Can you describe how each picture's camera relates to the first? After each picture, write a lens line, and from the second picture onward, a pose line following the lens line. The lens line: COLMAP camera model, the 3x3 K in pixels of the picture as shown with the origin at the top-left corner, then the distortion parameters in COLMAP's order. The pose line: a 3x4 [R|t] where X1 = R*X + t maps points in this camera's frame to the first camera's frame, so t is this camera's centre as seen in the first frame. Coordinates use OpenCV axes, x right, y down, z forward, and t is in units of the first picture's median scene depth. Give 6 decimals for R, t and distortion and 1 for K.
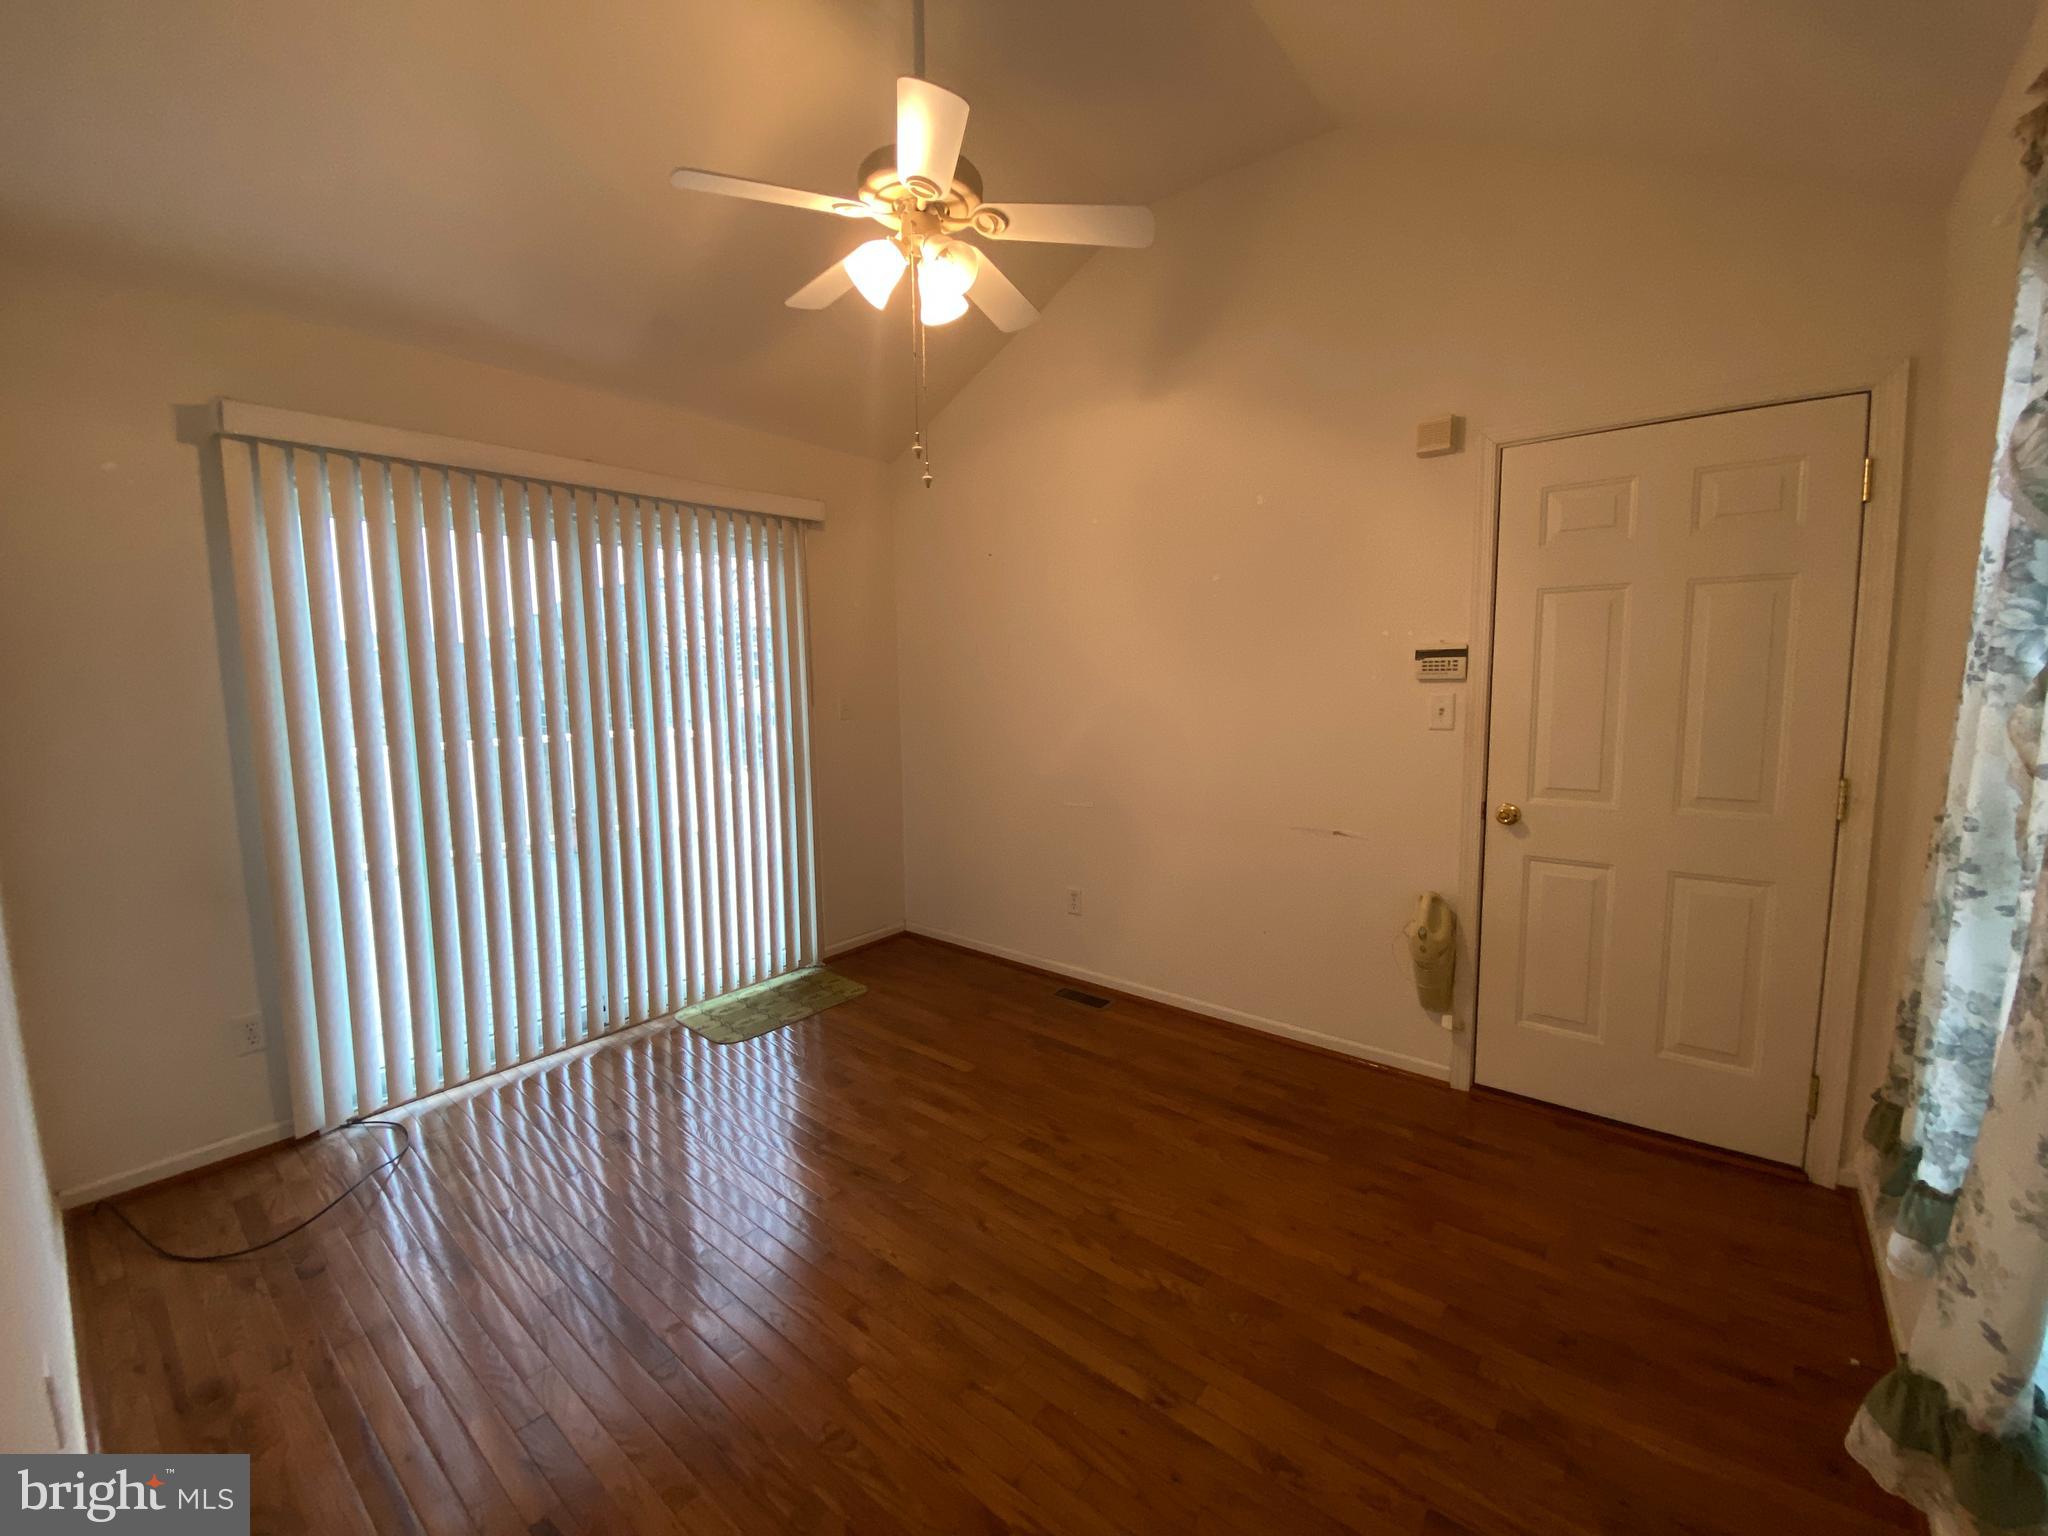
lens RADIAL K [[825.5, 0, 1025.8], [0, 825.5, 756.6], [0, 0, 1]] dist [0.057701, -0.040539]
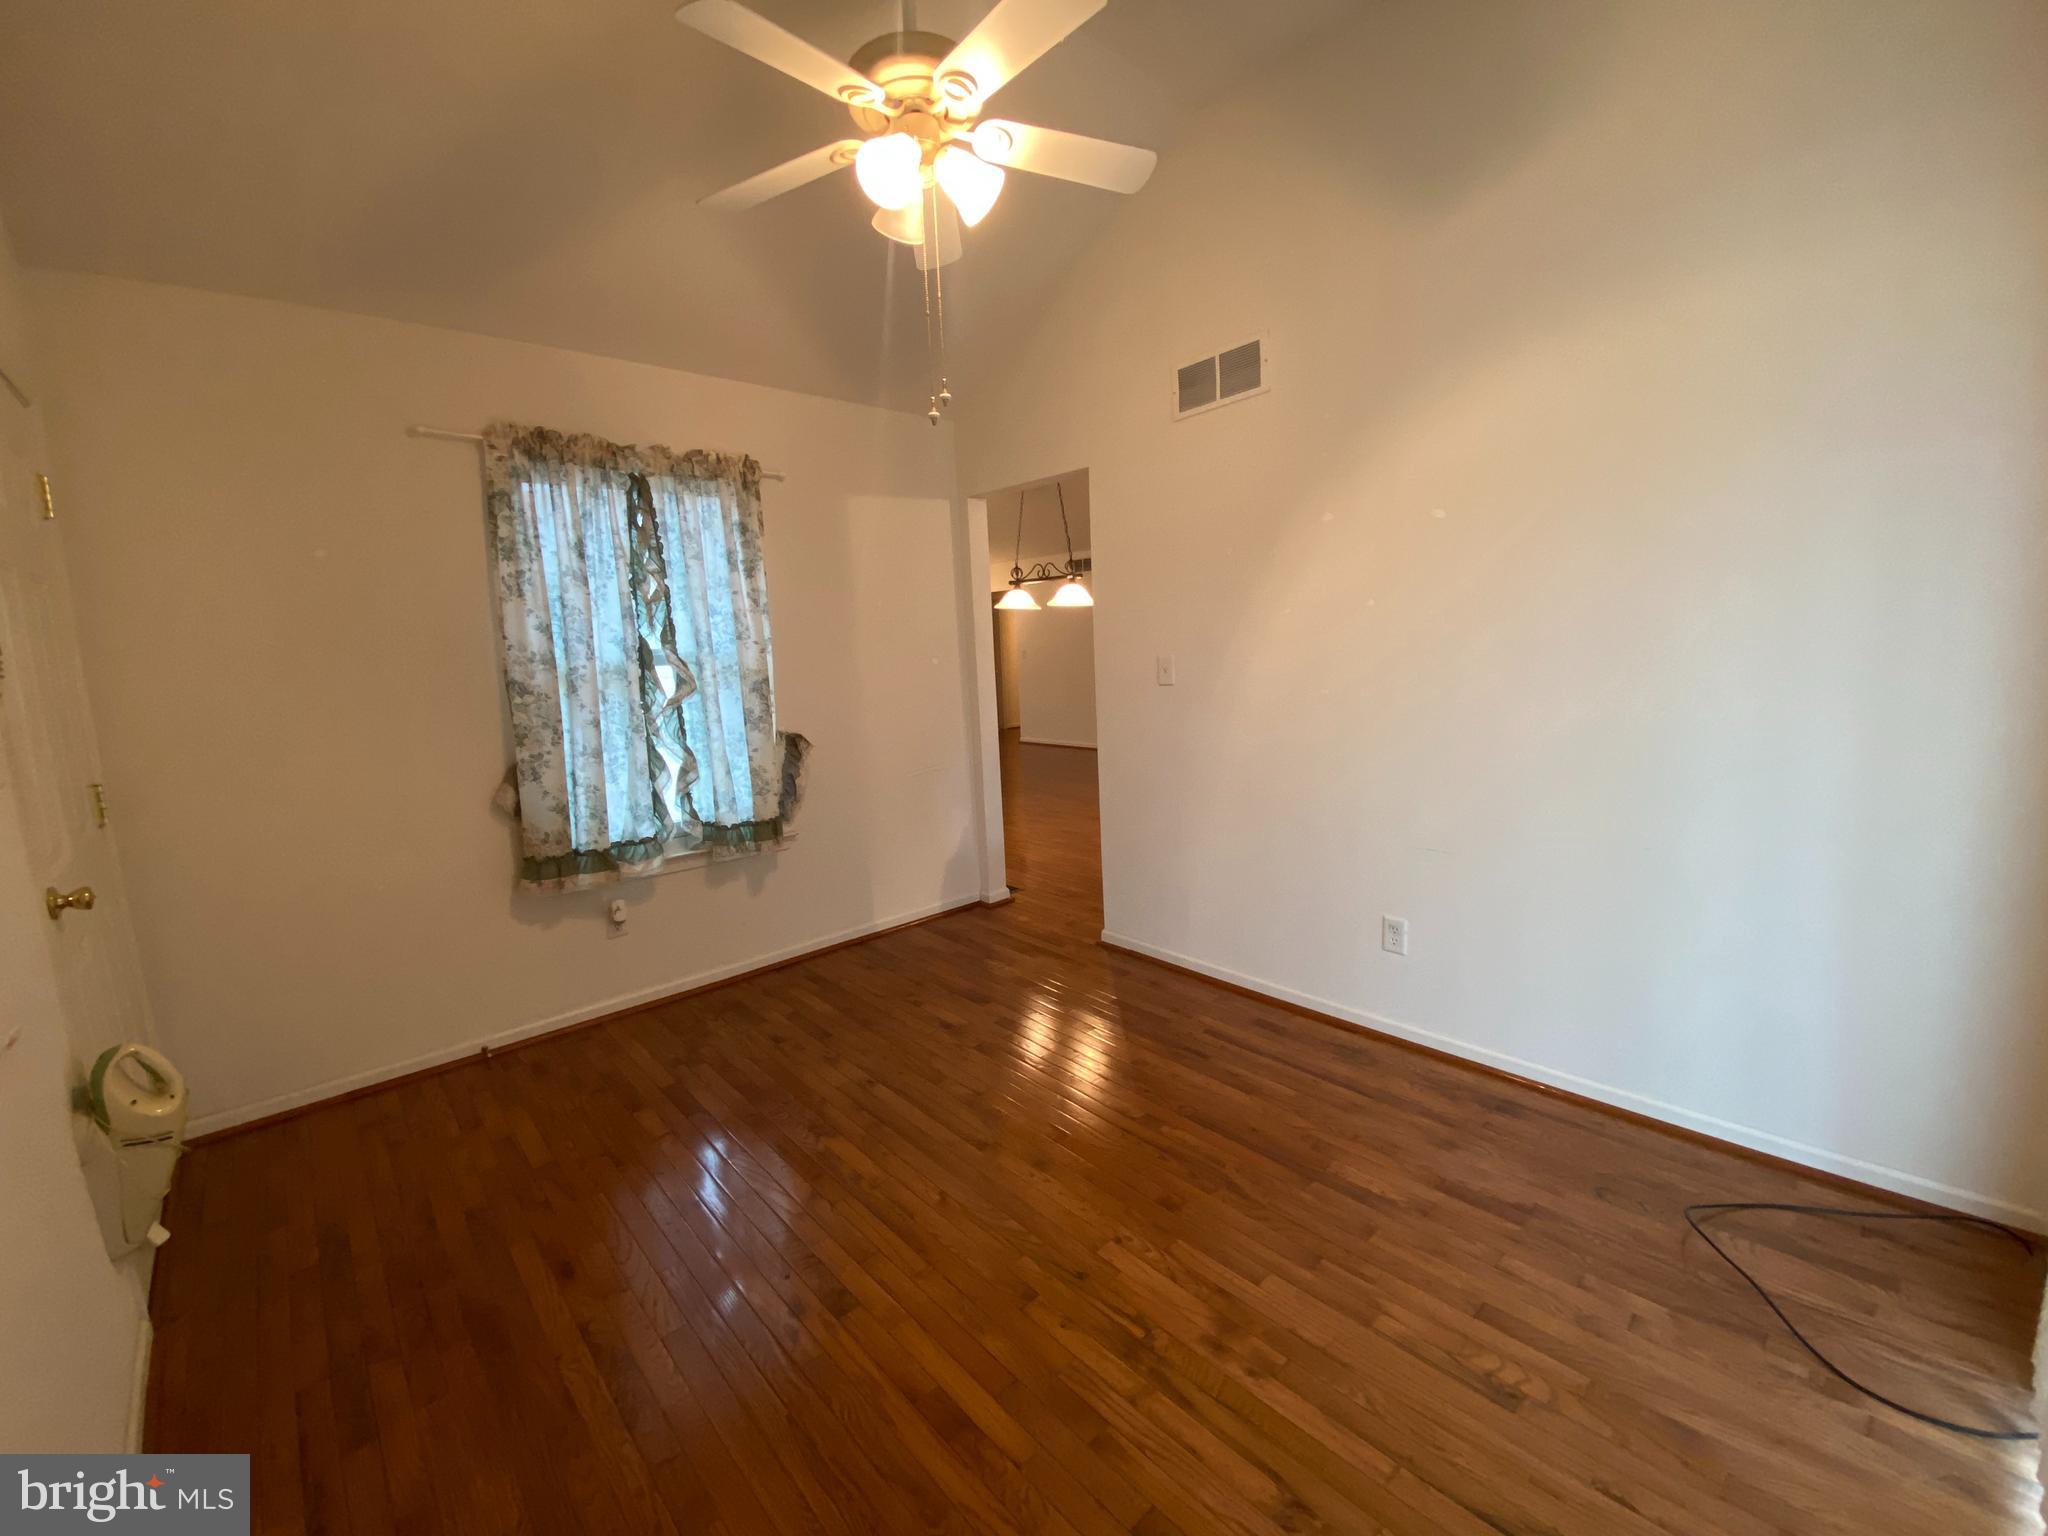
lens RADIAL K [[825.5, 0, 1025.8], [0, 825.5, 756.6], [0, 0, 1]] dist [0.057701, -0.040539]
pose [[-0.987708, 0.037764, 0.151680, -0.353477], [0.071773, 0.971604, 0.225466, -0.176110], [-0.138858, 0.233581, -0.962371, 2.017247]]
